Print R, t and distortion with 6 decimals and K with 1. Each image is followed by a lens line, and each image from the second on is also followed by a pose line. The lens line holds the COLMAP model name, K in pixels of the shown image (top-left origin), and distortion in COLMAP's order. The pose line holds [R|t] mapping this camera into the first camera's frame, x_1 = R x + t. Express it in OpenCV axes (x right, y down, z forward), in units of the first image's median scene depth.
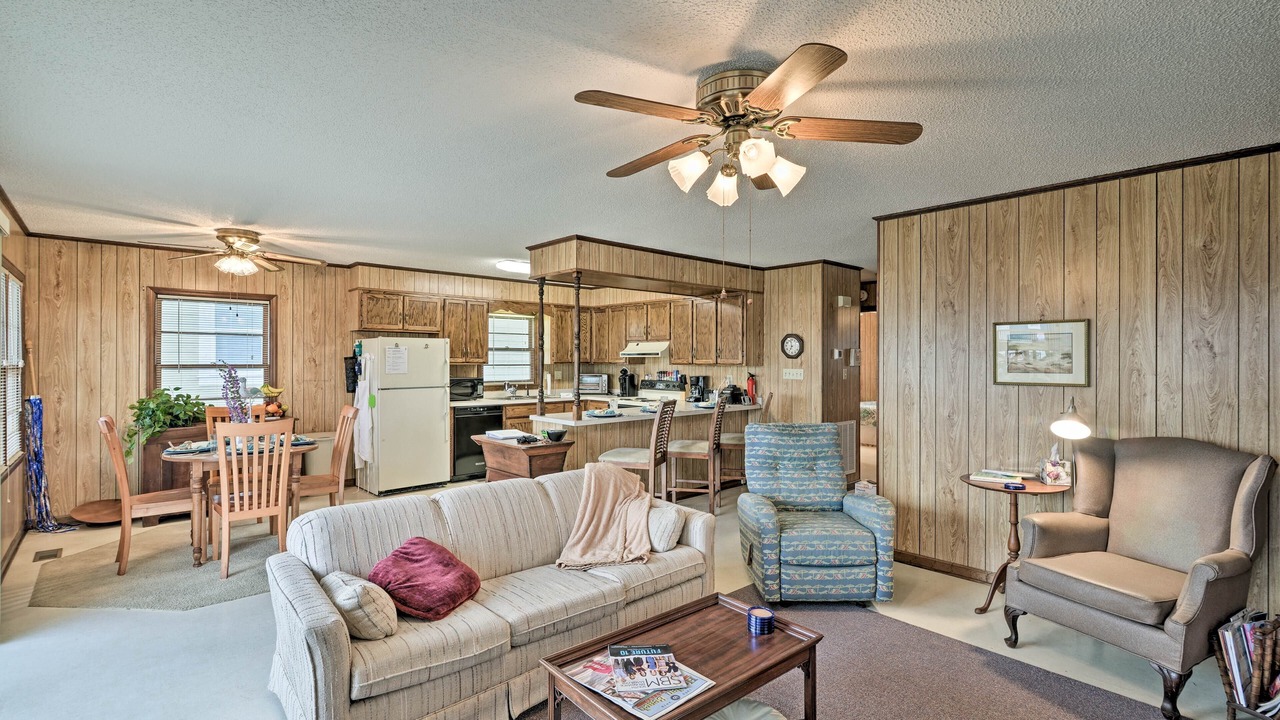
lens RADIAL K [[587.9, 0, 640.0], [0, 587.9, 360.0], [0, 0, 1]] dist [0.000113, -0.000052]
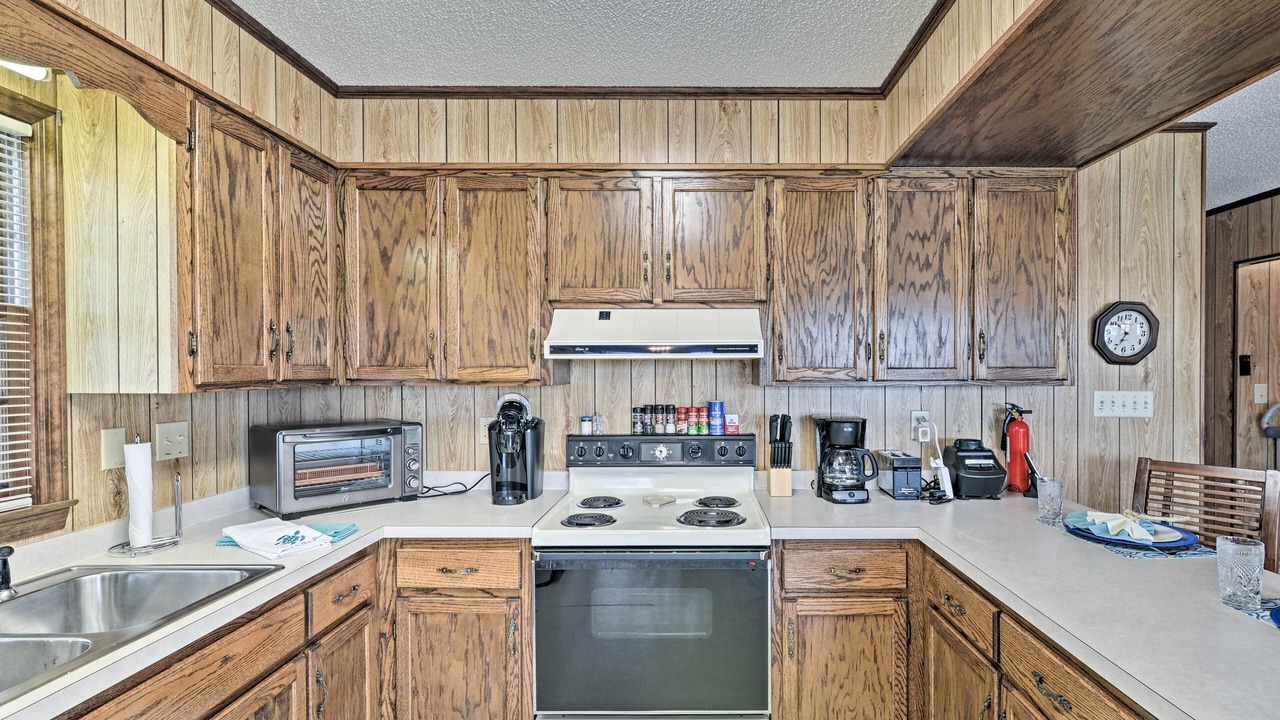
lens RADIAL K [[590.5, 0, 640.1], [0, 590.5, 387.6], [0, 0, 1]] dist [0.001290, 0.000256]
pose [[0.665115, -0.005044, 0.746724, -0.246358], [0.004959, 0.999985, 0.002337, 0.010245], [-0.746725, 0.002148, 0.665130, 0.946262]]
